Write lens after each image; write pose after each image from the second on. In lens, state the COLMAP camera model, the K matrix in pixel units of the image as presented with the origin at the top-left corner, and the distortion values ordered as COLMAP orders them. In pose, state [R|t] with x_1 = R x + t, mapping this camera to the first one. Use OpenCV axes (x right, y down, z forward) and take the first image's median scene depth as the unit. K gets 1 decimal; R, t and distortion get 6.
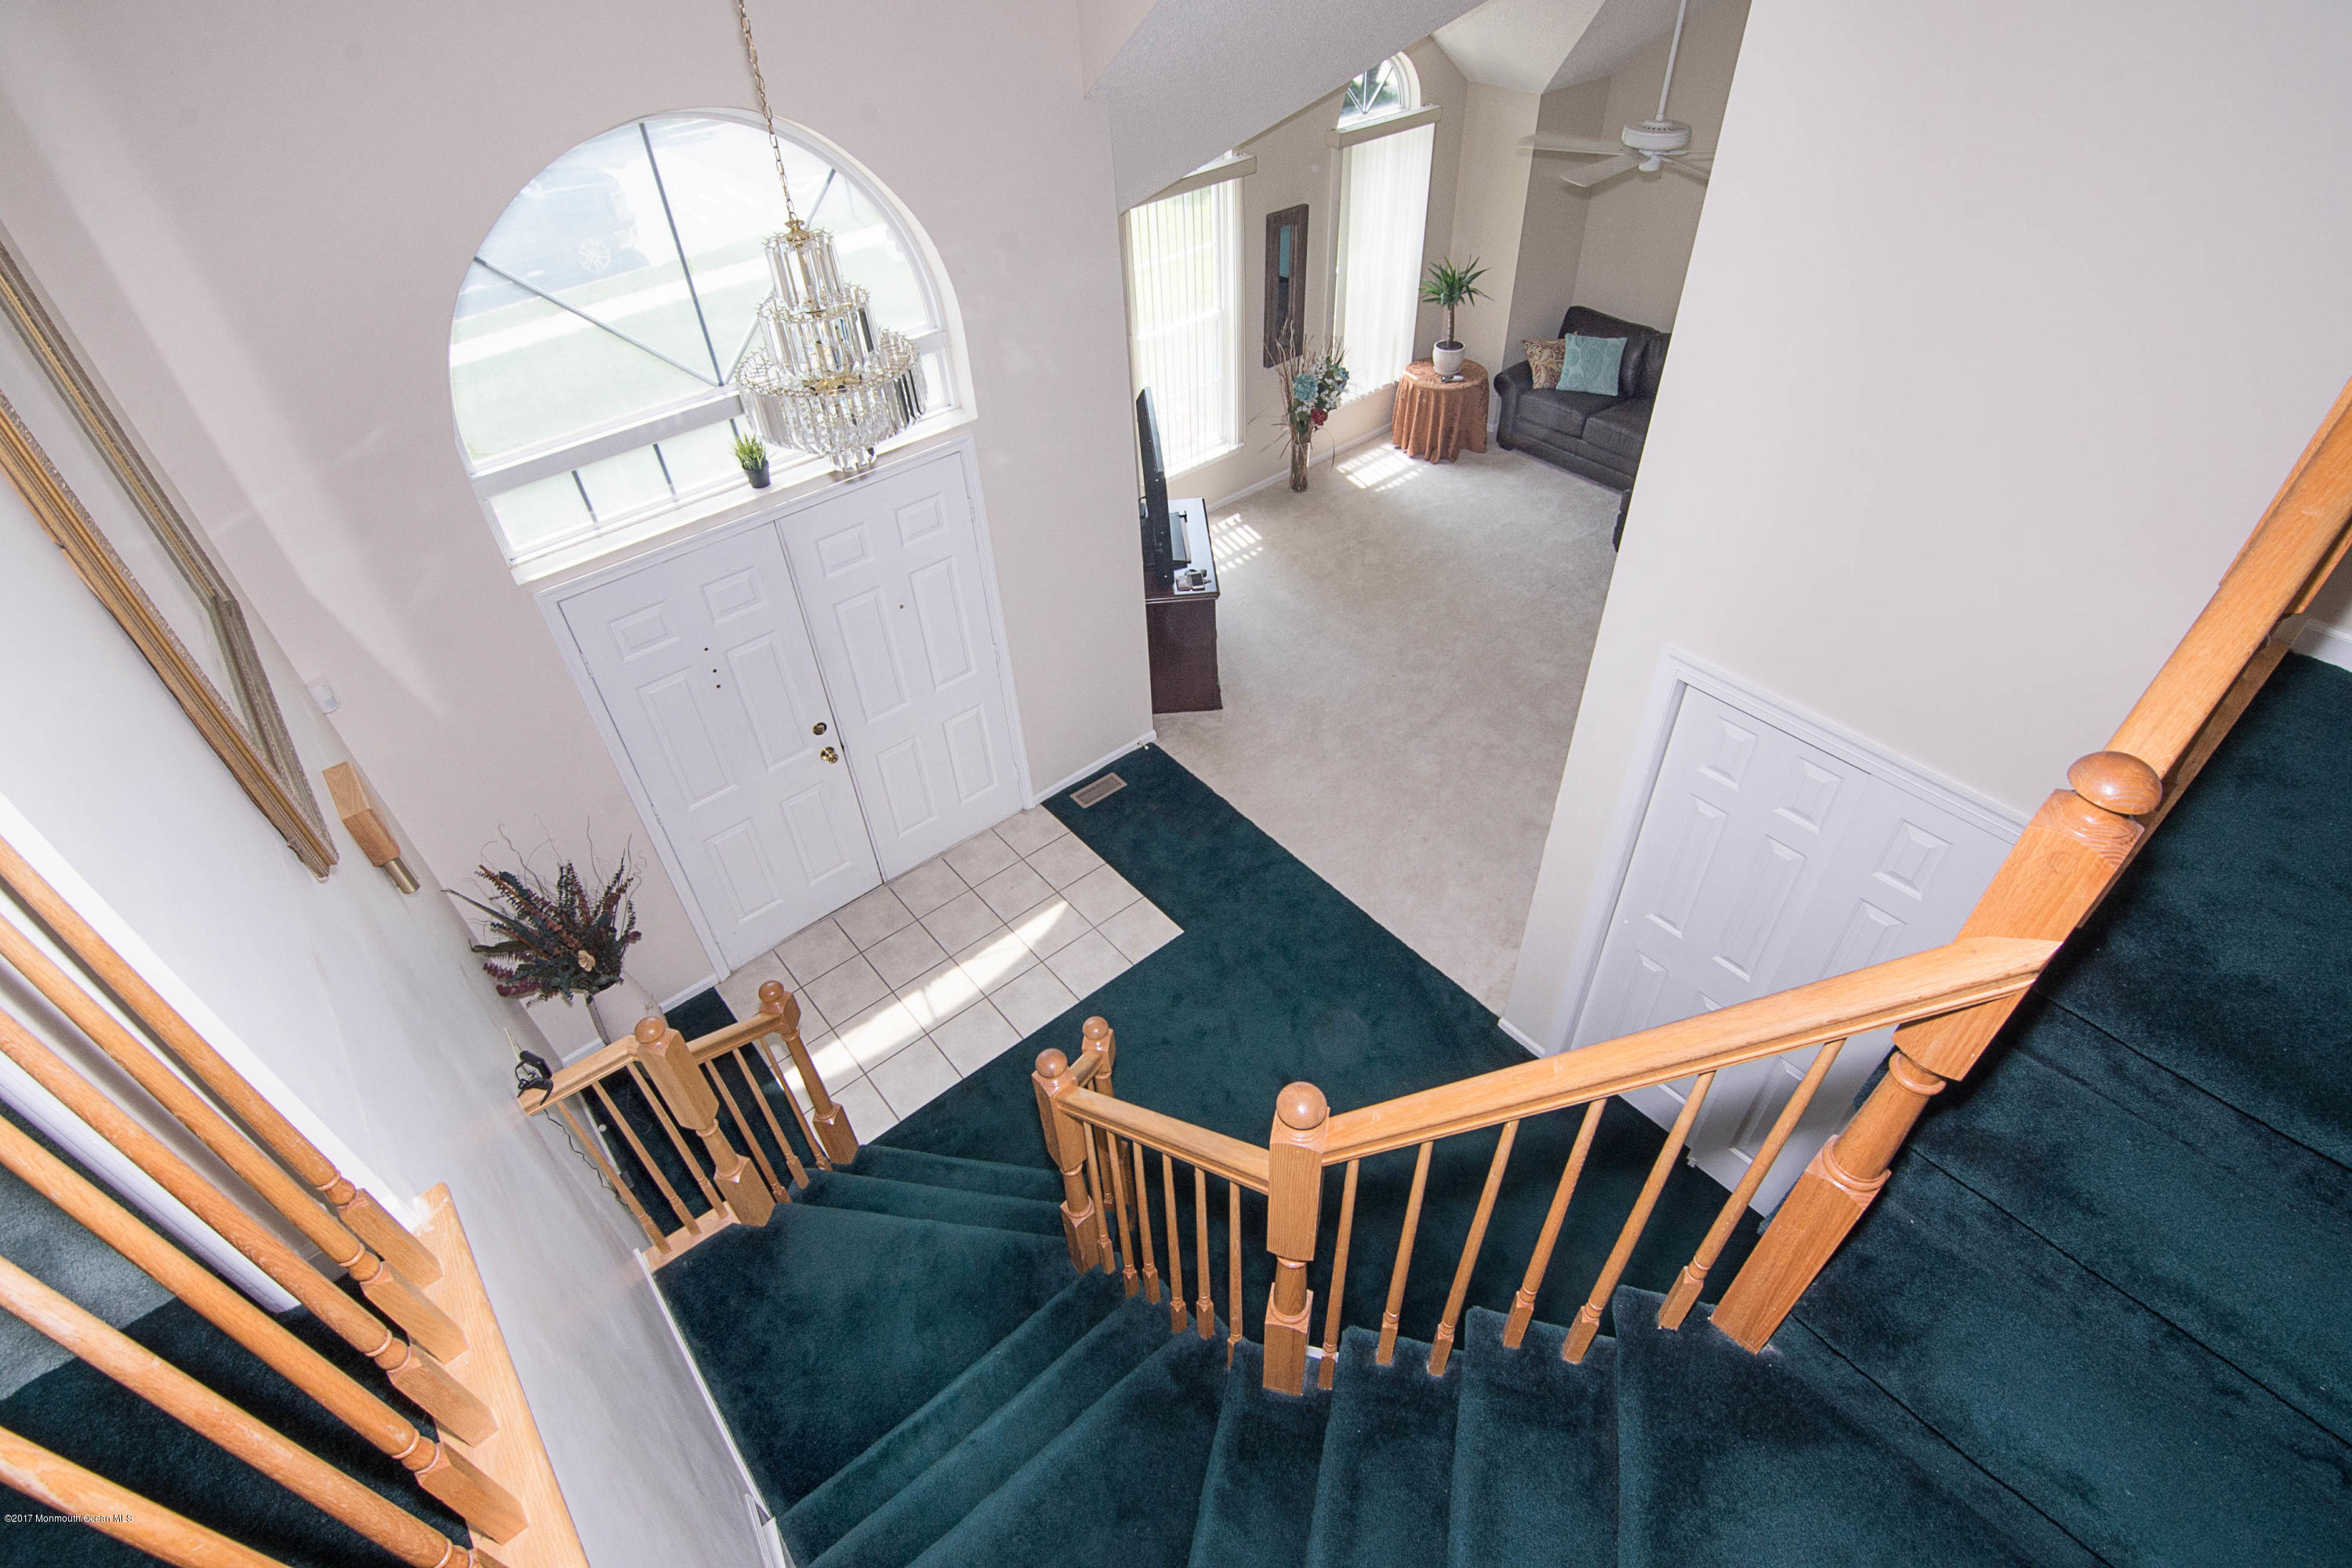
lens RADIAL K [[1129.9, 0, 1170.6], [0, 1129.9, 773.6], [0, 0, 1]] dist [-0.003677, -0.015643]
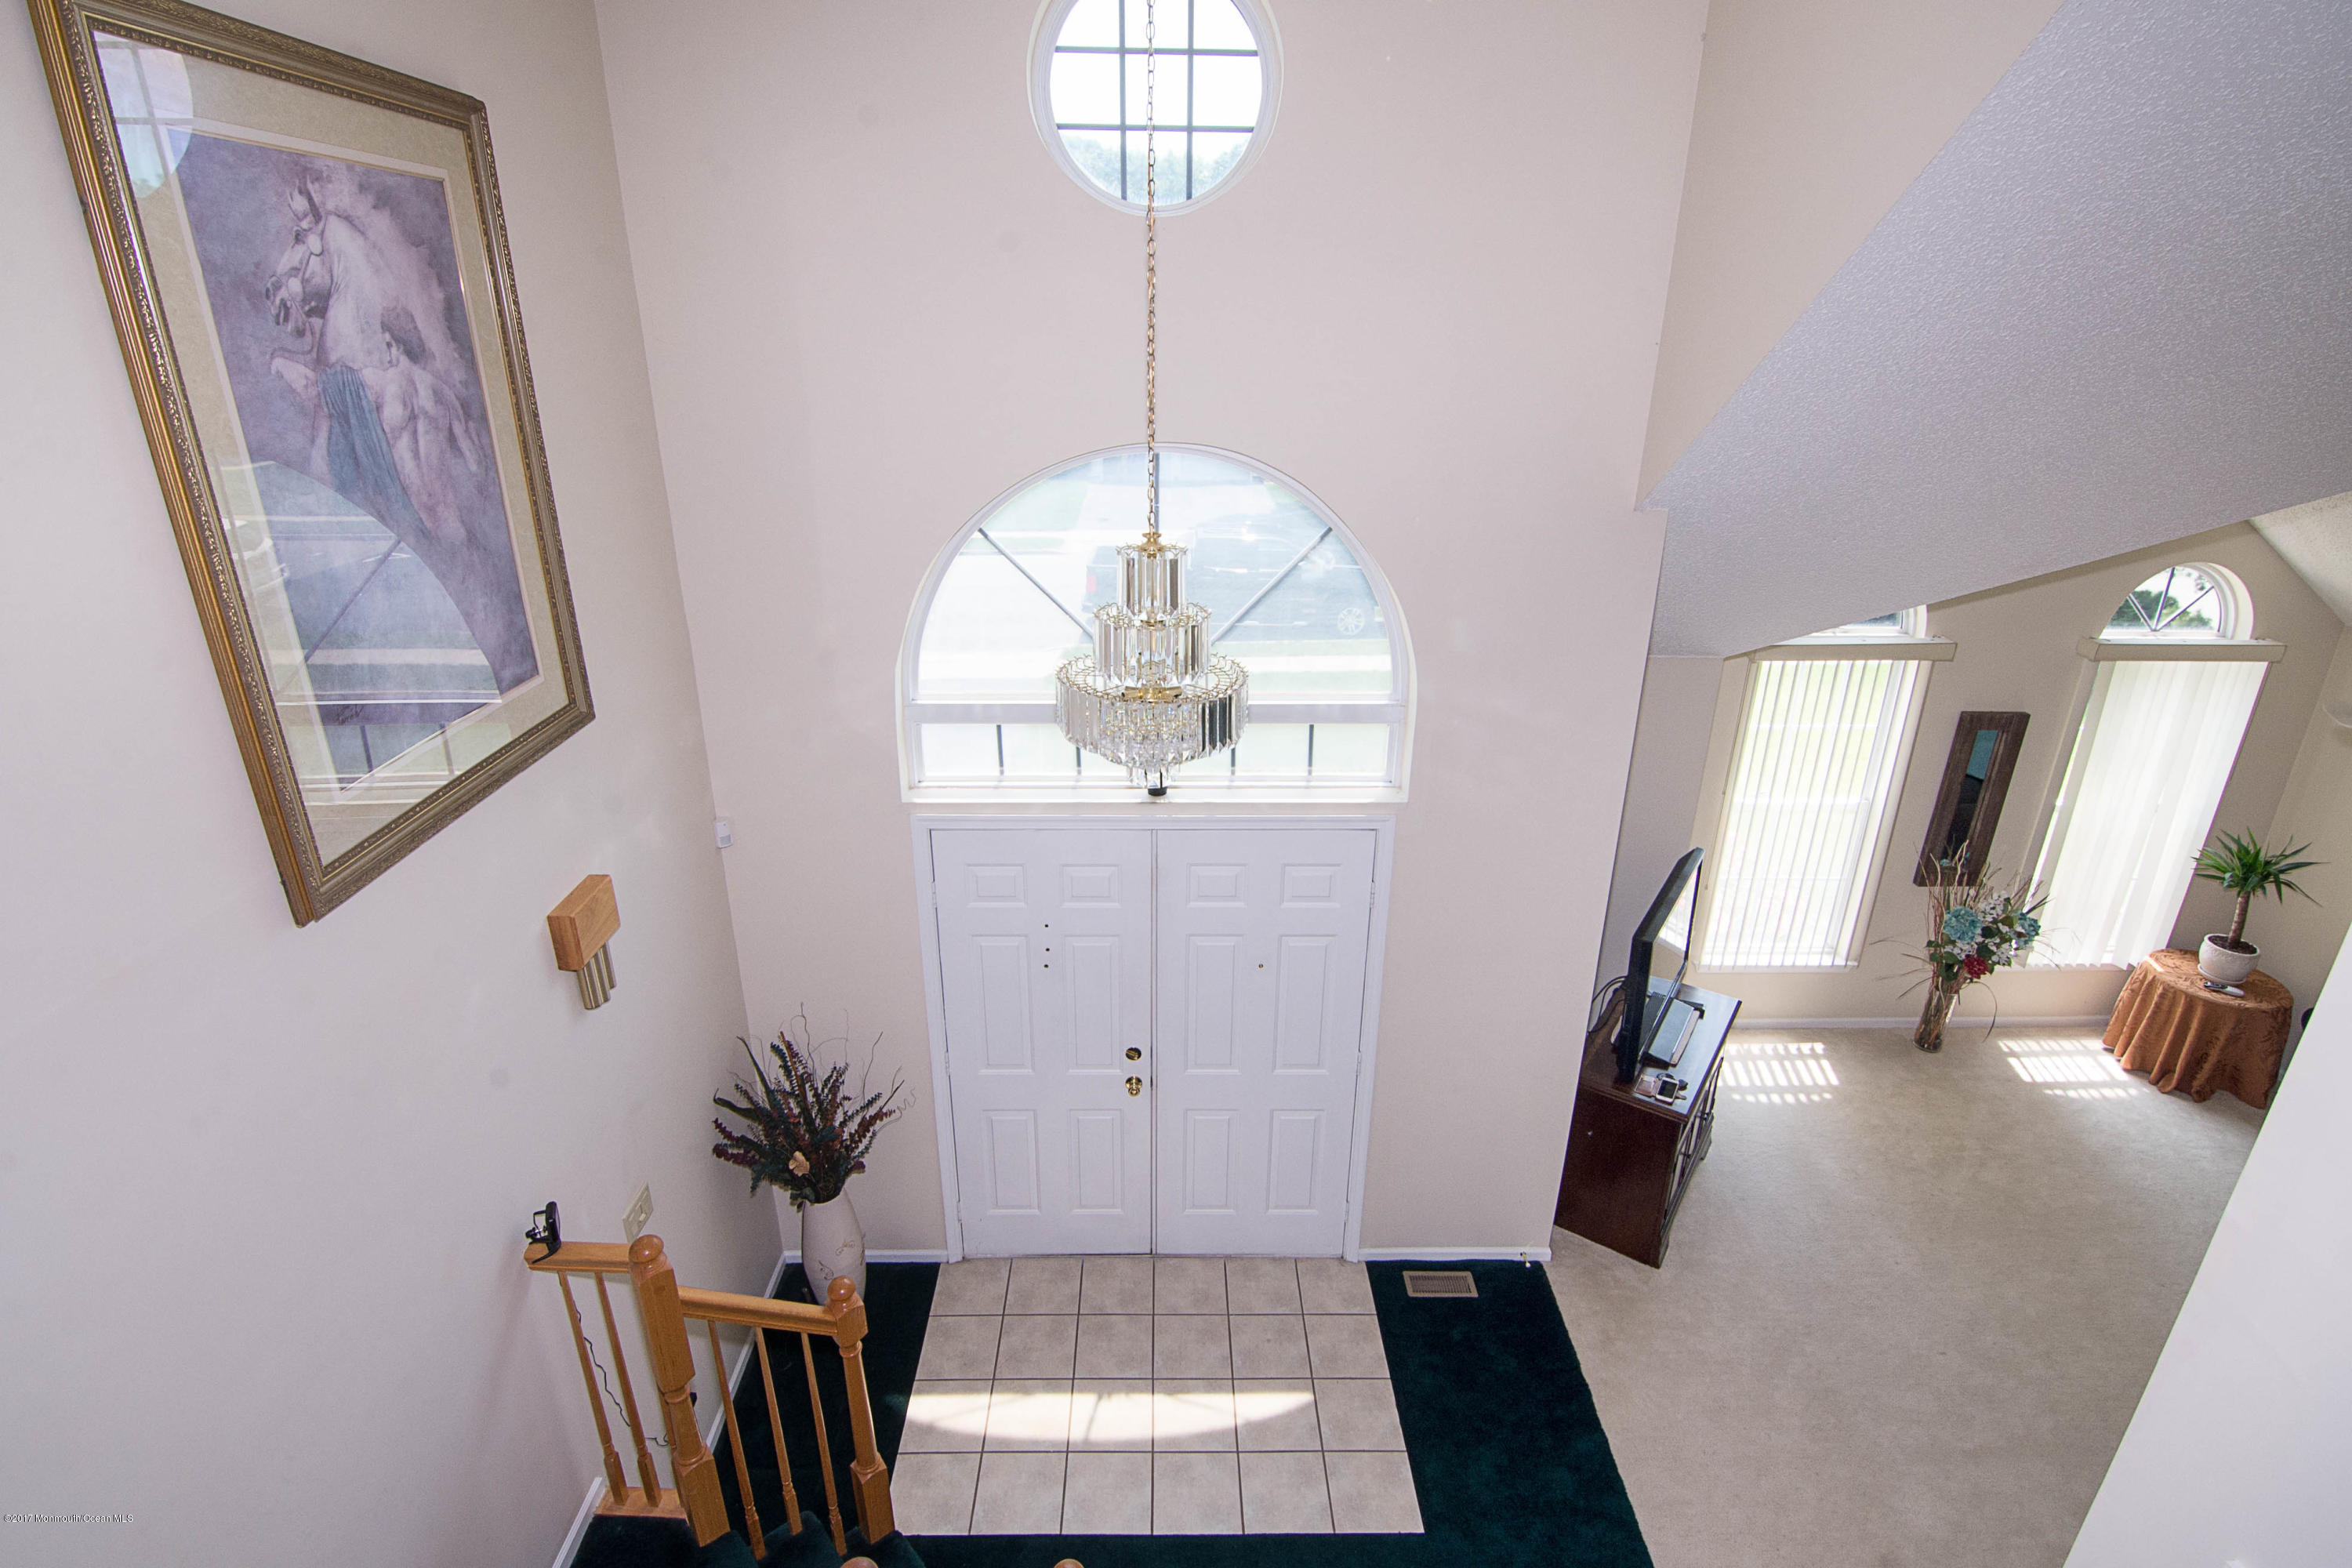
lens RADIAL K [[1129.9, 0, 1170.6], [0, 1129.9, 773.6], [0, 0, 1]] dist [-0.003677, -0.015643]
pose [[0.774767, 0.275299, -0.569163, 0.106569], [-0.448067, 0.874207, -0.187080, -0.049487], [0.446063, 0.399967, 0.800659, 0.114360]]
